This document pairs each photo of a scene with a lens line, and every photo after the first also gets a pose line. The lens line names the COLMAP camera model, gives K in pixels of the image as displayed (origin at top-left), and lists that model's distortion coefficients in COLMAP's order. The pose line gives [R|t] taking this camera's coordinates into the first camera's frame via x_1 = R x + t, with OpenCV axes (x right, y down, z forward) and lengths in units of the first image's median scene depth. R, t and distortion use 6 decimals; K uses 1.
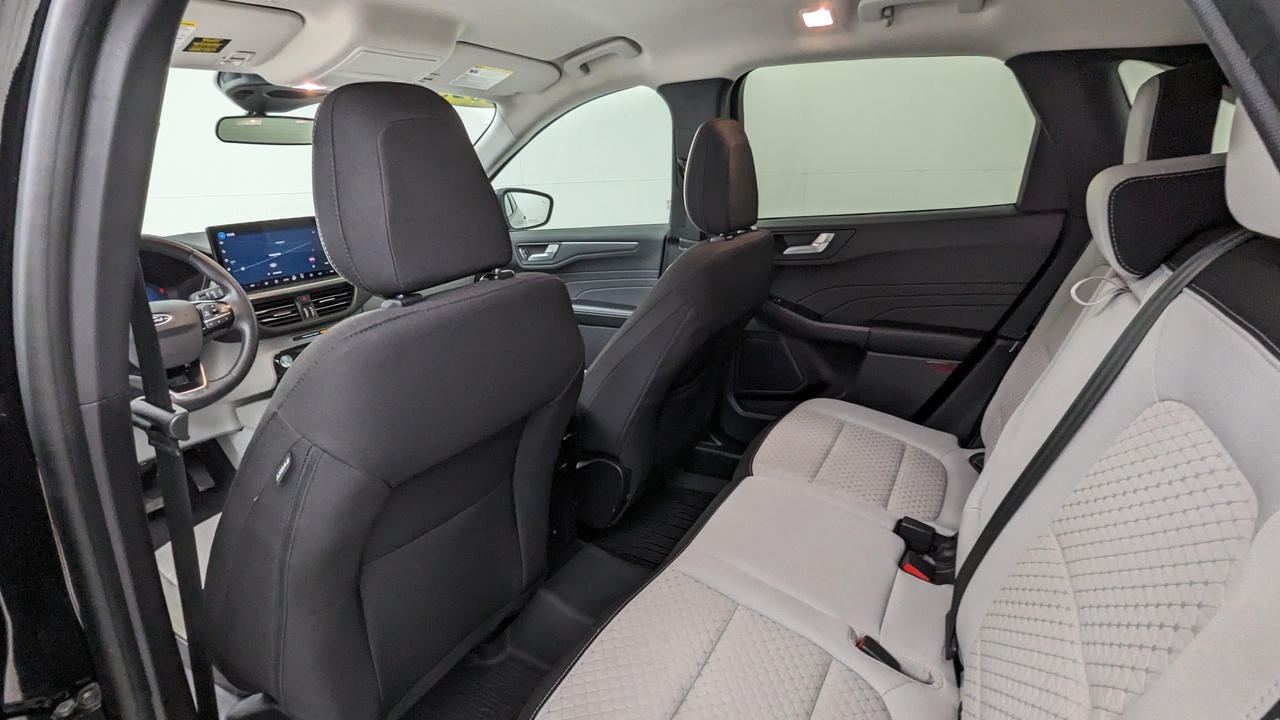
lens RADIAL K [[610.5, 0, 642.7], [0, 610.5, 361.5], [0, 0, 1]] dist [0.003290, -0.005253]
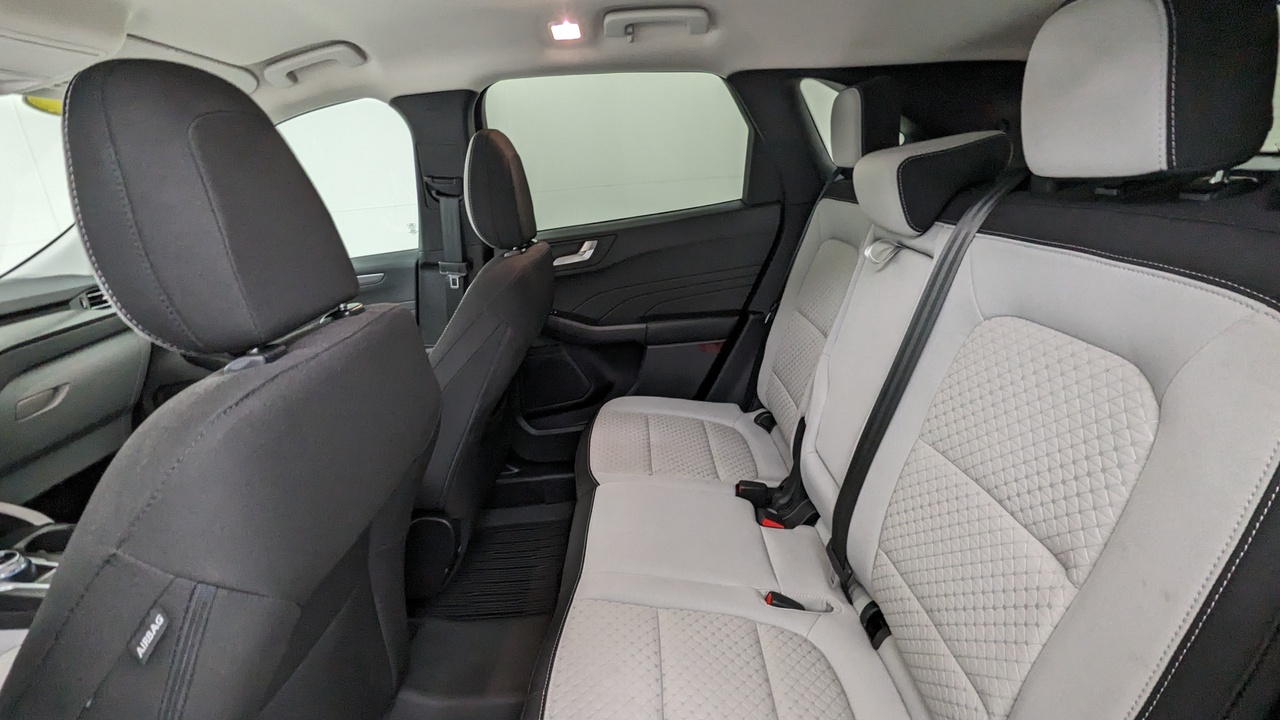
lens RADIAL K [[610.5, 0, 641.8], [0, 610.5, 361.4], [0, 0, 1]] dist [0.003290, -0.005253]
pose [[0.868959, -0.184702, 0.459124, -0.155842], [0.202470, 0.979230, 0.010734, -0.004092], [-0.451570, 0.083631, 0.888307, 0.068183]]
